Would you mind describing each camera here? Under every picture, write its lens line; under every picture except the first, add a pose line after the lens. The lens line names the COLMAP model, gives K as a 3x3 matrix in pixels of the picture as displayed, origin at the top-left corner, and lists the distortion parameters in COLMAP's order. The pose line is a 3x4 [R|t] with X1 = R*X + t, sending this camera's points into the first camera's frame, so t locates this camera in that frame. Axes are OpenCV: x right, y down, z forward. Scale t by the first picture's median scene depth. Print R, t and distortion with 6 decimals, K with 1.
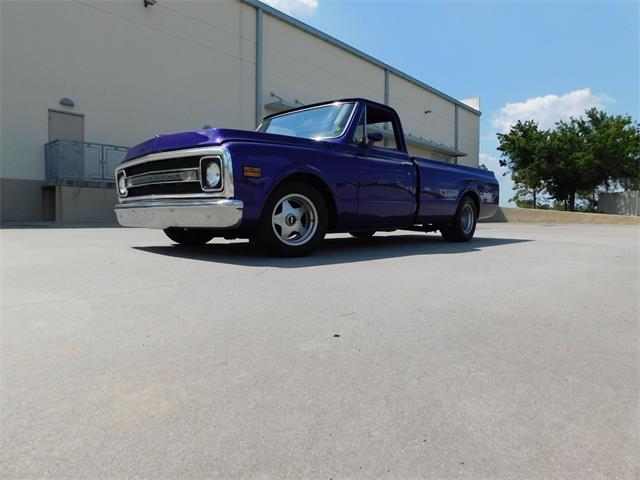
lens RADIAL K [[418.6, 0, 322.6], [0, 418.6, 231.5], [0, 0, 1]] dist [-0.069458, 0.056253]
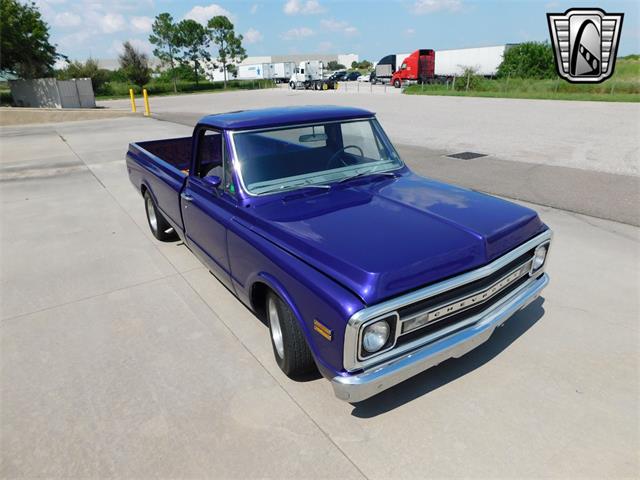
lens RADIAL K [[418.5, 0, 320.9], [0, 418.5, 230.4], [0, 0, 1]] dist [-0.063708, 0.051297]
pose [[0.223010, -0.354330, 0.908139, -0.156052], [0.066141, 0.934954, 0.348550, -0.071855], [-0.972570, -0.017665, 0.231939, 0.158791]]
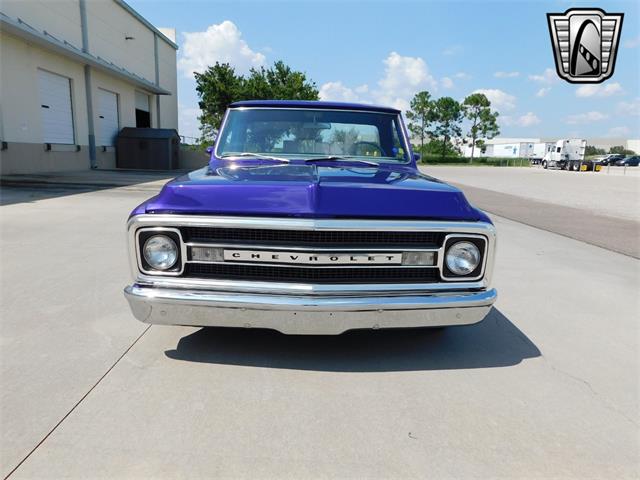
lens RADIAL K [[428.1, 0, 321.8], [0, 428.1, 232.1], [0, 0, 1]] dist [-0.051286, 0.053626]
pose [[0.721956, -0.112227, 0.682777, -0.116855], [0.004756, 0.987541, 0.157293, -0.037168], [-0.691922, -0.110311, 0.713495, 0.080260]]
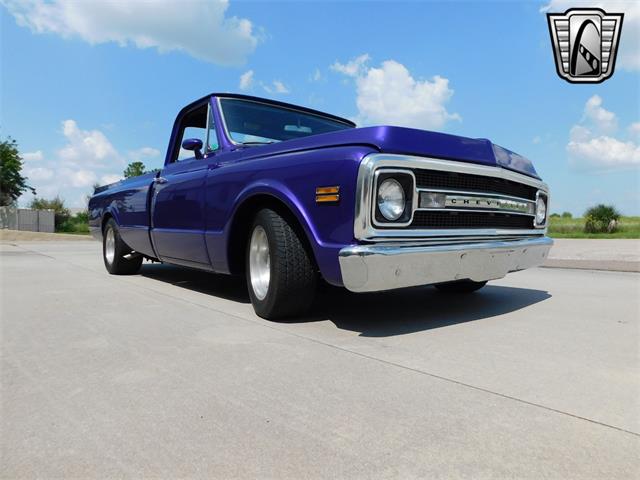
lens RADIAL K [[418.5, 0, 320.9], [0, 418.5, 230.4], [0, 0, 1]] dist [-0.063708, 0.051297]
pose [[0.129291, -0.005979, 0.991589, -0.156552], [0.041025, 0.999158, 0.000676, -0.013969], [-0.990758, 0.040592, 0.129427, 0.170576]]
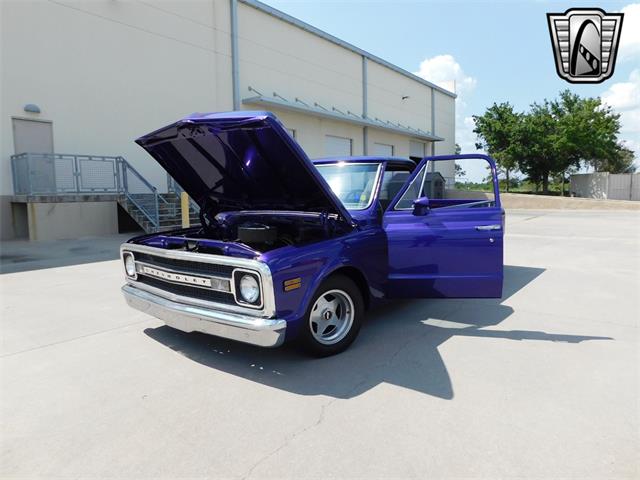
lens RADIAL K [[418.5, 0, 320.9], [0, 418.5, 230.4], [0, 0, 1]] dist [-0.063708, 0.051297]
pose [[0.997693, -0.033788, 0.058882, -0.019496], [0.030641, 0.998095, 0.053549, -0.038068], [-0.060579, -0.051622, 0.996828, 0.011803]]
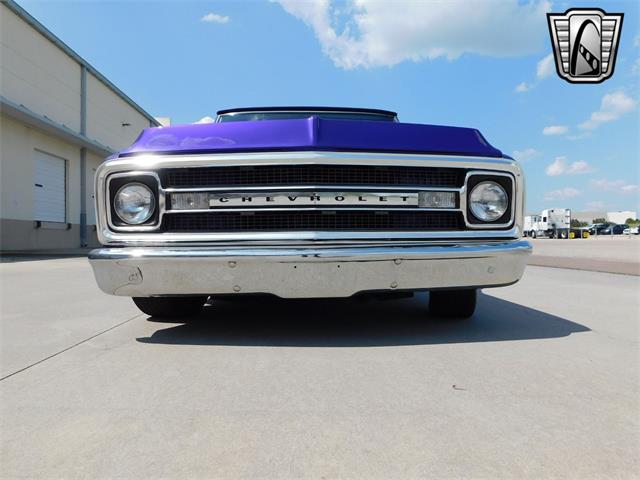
lens RADIAL K [[428.1, 0, 321.8], [0, 428.1, 232.1], [0, 0, 1]] dist [-0.051286, 0.053626]
pose [[0.707838, -0.003159, 0.706368, -0.110499], [0.041217, 0.998471, -0.036836, -0.009671], [-0.705172, 0.055188, 0.706886, 0.090431]]
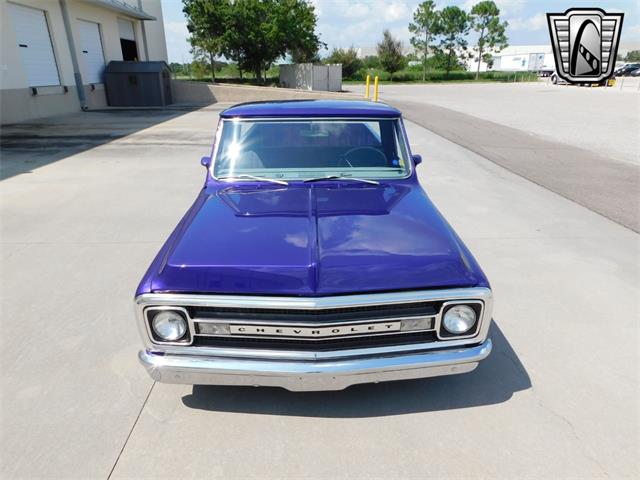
lens RADIAL K [[428.1, 0, 321.8], [0, 428.1, 232.1], [0, 0, 1]] dist [-0.051286, 0.053626]
pose [[0.719369, -0.259131, 0.644484, -0.111417], [0.036997, 0.940788, 0.336971, -0.068777], [-0.693642, -0.218563, 0.686361, 0.084327]]
